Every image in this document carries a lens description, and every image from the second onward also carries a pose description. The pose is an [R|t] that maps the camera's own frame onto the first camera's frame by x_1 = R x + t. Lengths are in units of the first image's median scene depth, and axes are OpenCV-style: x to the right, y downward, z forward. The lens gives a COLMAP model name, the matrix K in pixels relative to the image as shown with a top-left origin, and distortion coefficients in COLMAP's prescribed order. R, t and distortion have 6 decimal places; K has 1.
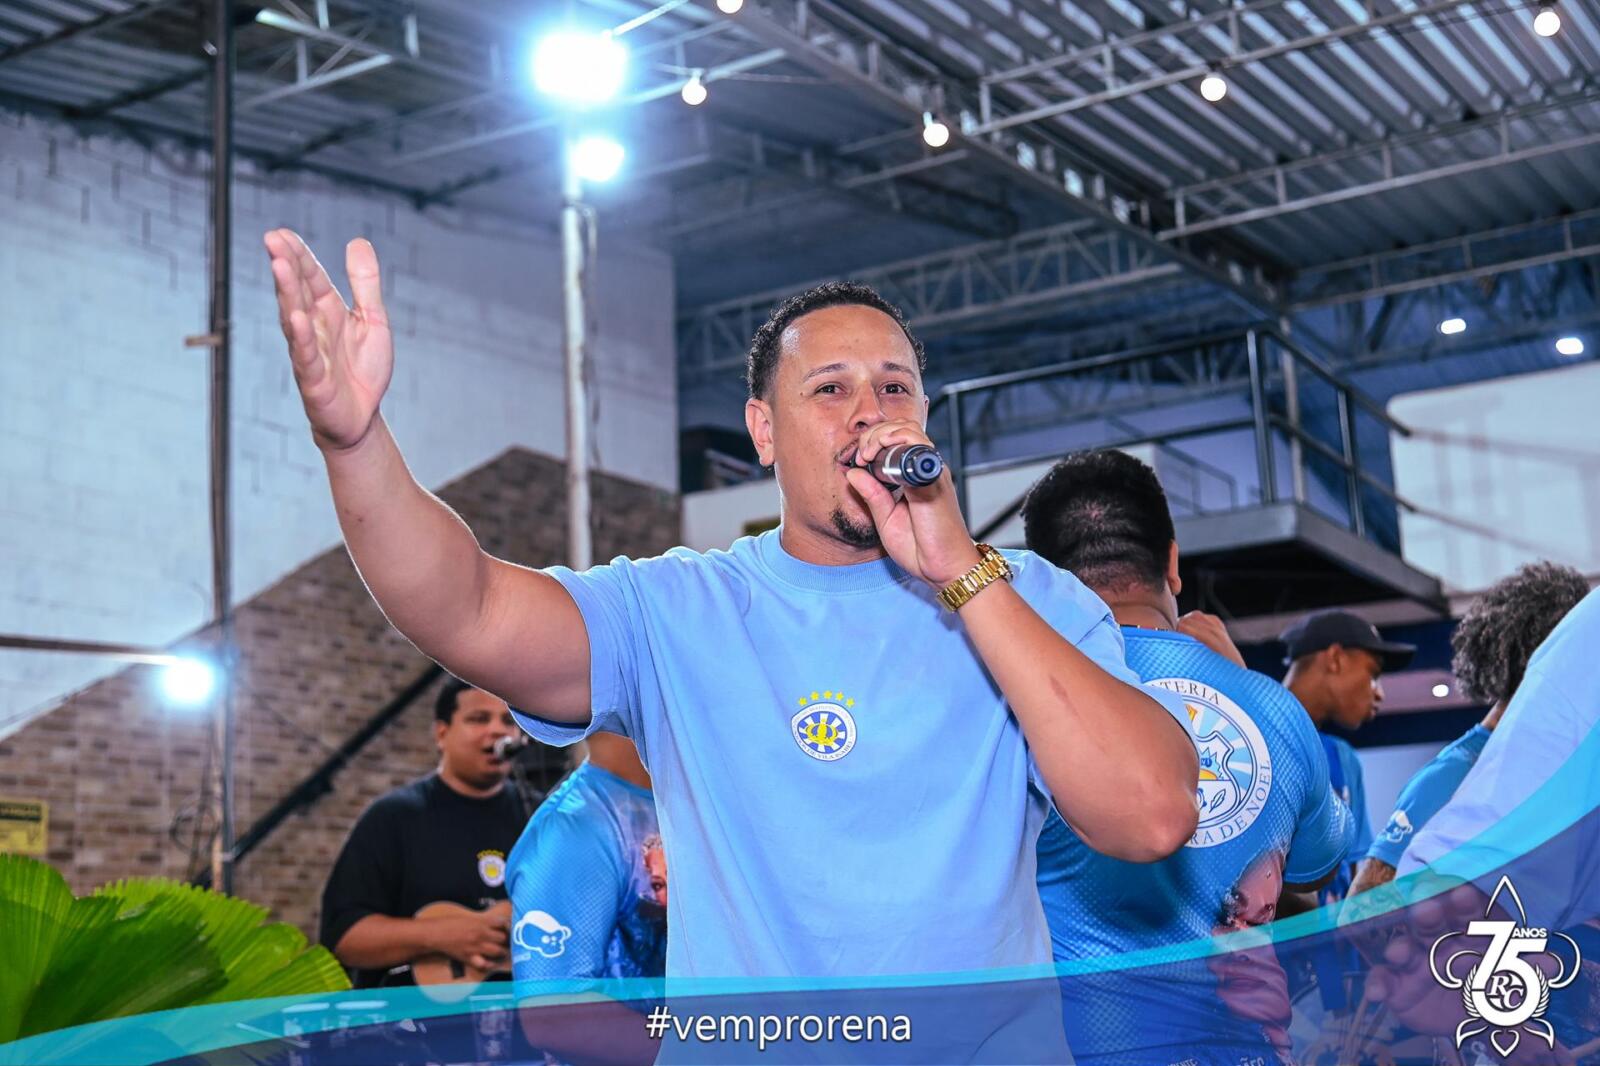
lens RADIAL K [[2159.0, 0, 785.7], [0, 2159.0, 541.9], [0, 0, 1]] dist [0.012747, 0.000000]
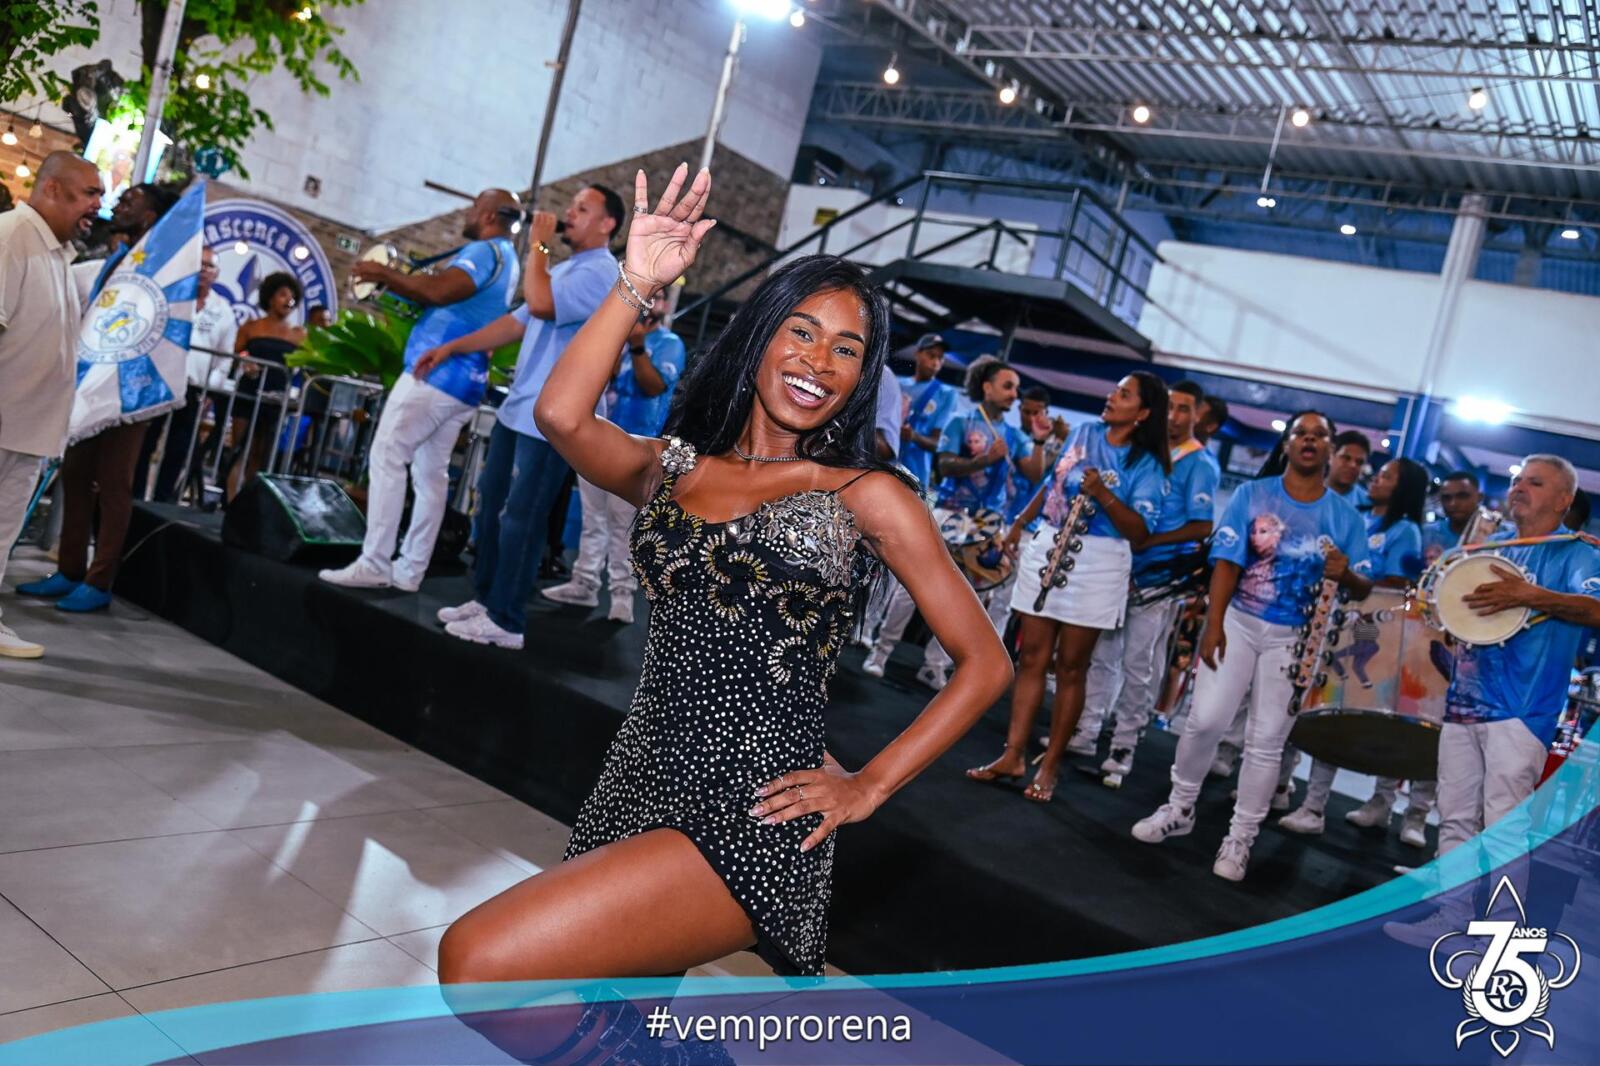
lens RADIAL K [[1350.6, 0, 777.3], [0, 1350.6, 534.3], [0, 0, 1]] dist [-0.035210, 0.041223]
pose [[0.959171, 0.281819, -0.023835, 0.070246], [-0.266861, 0.929724, 0.253766, -0.042248], [0.093676, -0.237045, 0.966972, -0.249068]]
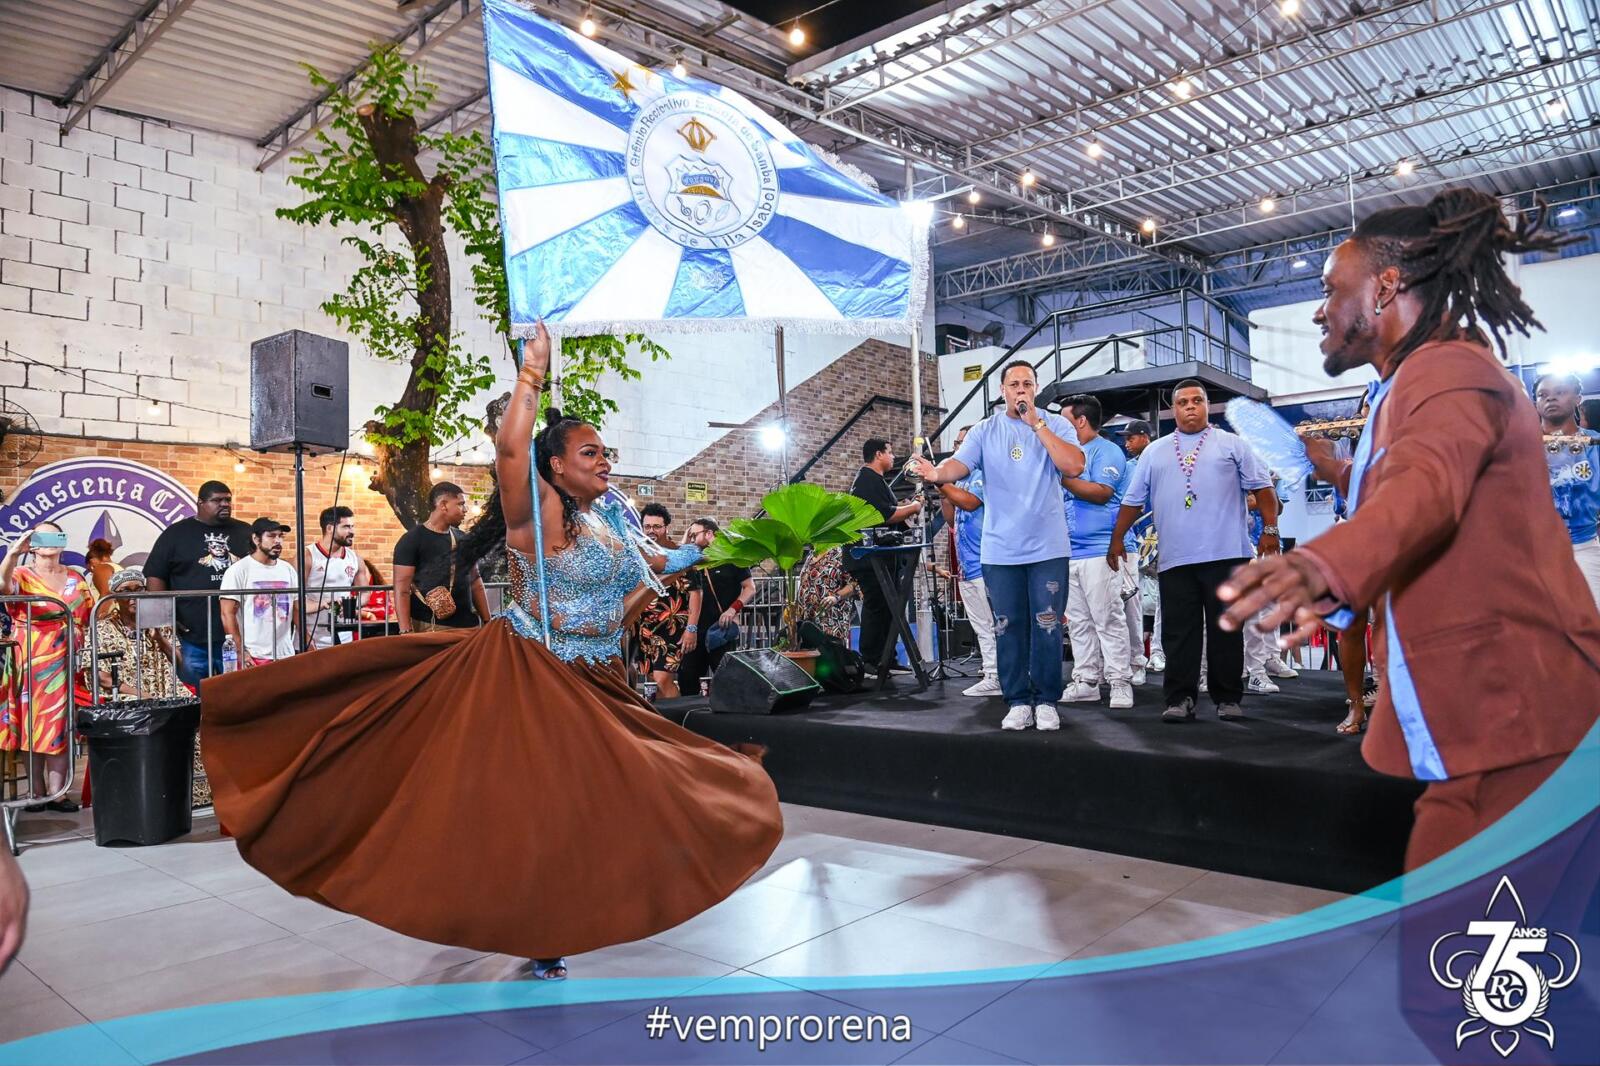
lens RADIAL K [[1078.7, 0, 791.5], [0, 1078.7, 536.1], [0, 0, 1]] dist [-0.044126, 0.013884]
pose [[0.986589, 0.007673, -0.163045, -0.016152], [0.018418, 0.987282, 0.157907, -0.021102], [0.162183, -0.158792, 0.973900, -0.263161]]
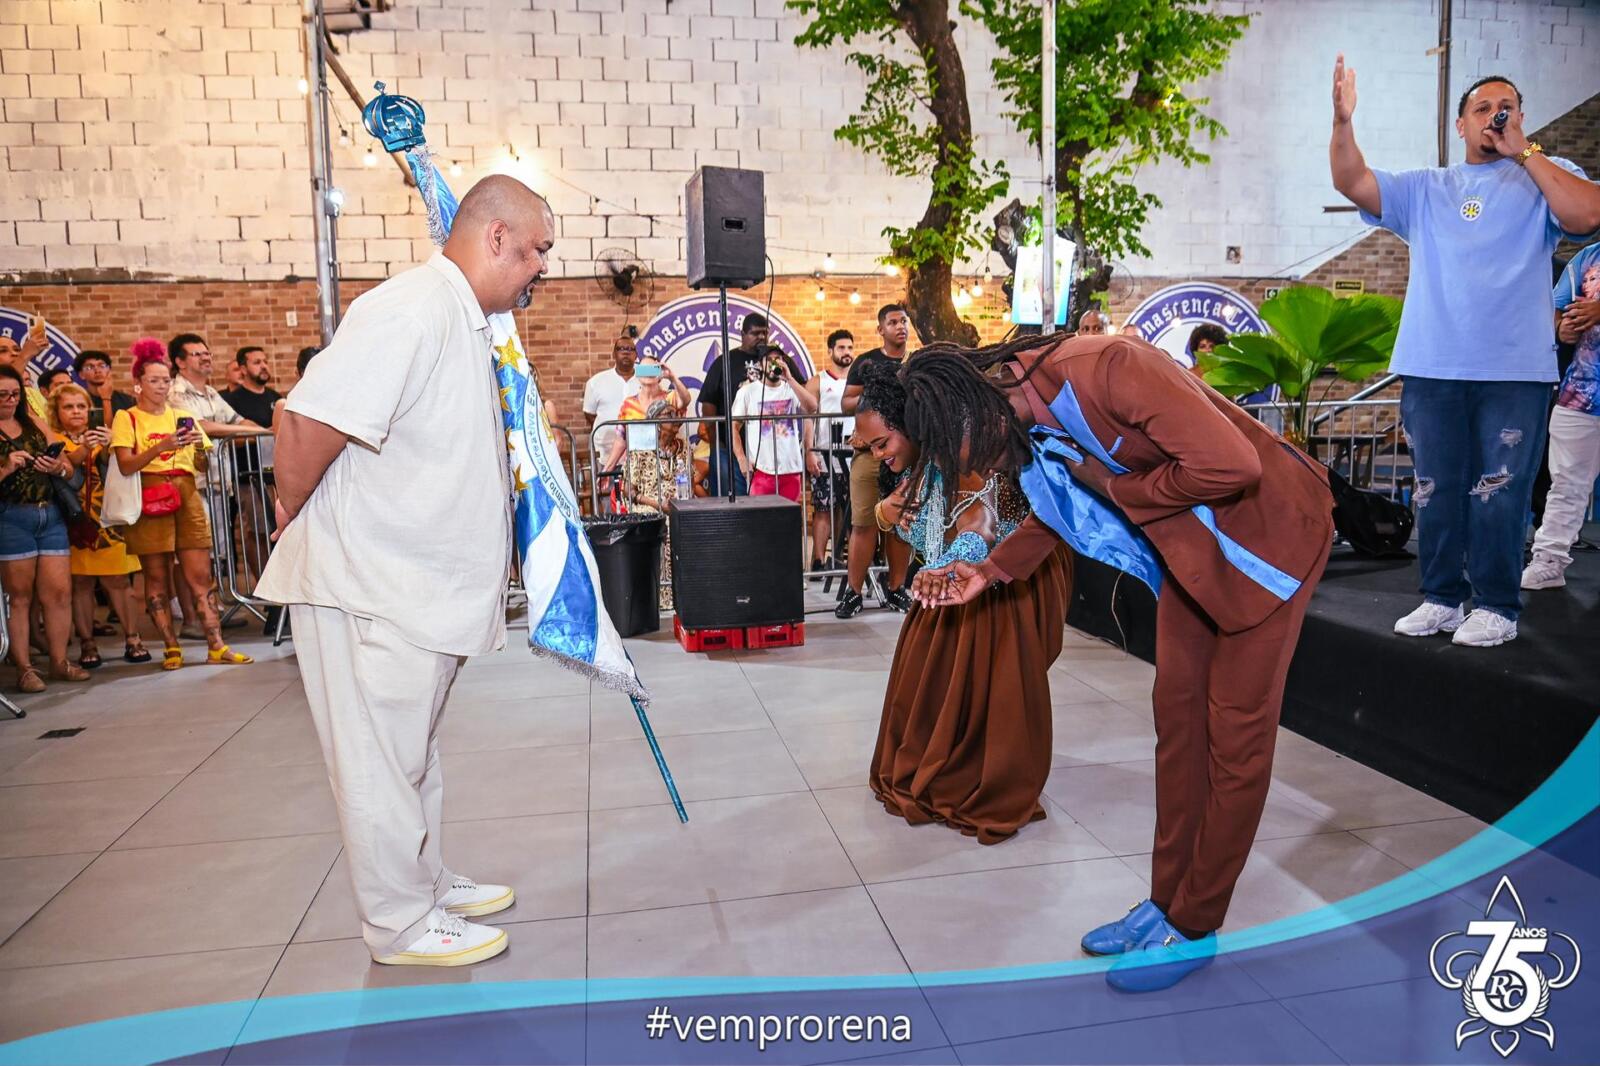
lens RADIAL K [[1078.7, 0, 790.4], [0, 1078.7, 537.9], [0, 0, 1]] dist [-0.044126, 0.013884]
pose [[0.674242, 0.113390, -0.729754, 0.077121], [0.139582, 0.950766, 0.276695, -0.010757], [0.725200, -0.288420, 0.625219, -0.160486]]
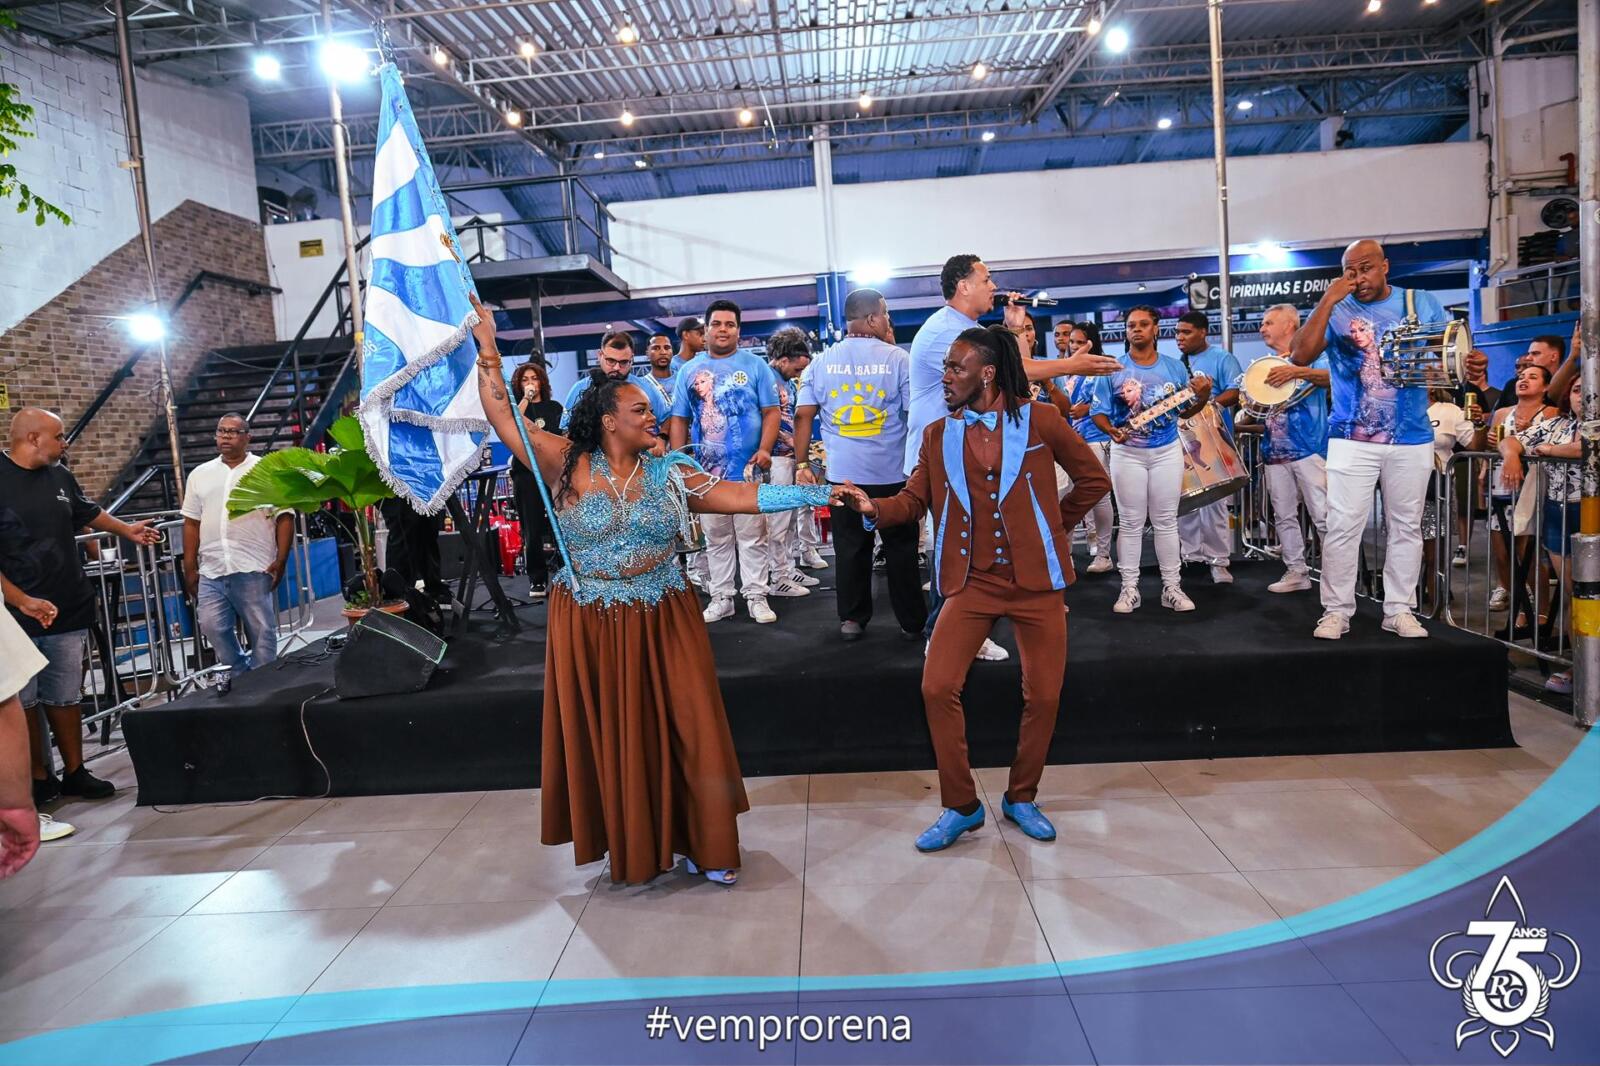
lens RADIAL K [[1078.7, 0, 784.5], [0, 1078.7, 545.7], [0, 0, 1]] dist [-0.044126, 0.013884]
pose [[0.869291, -0.082094, 0.487435, -0.178233], [-0.057104, 0.962831, 0.263998, -0.031371], [-0.490990, -0.257326, 0.832293, -0.192994]]
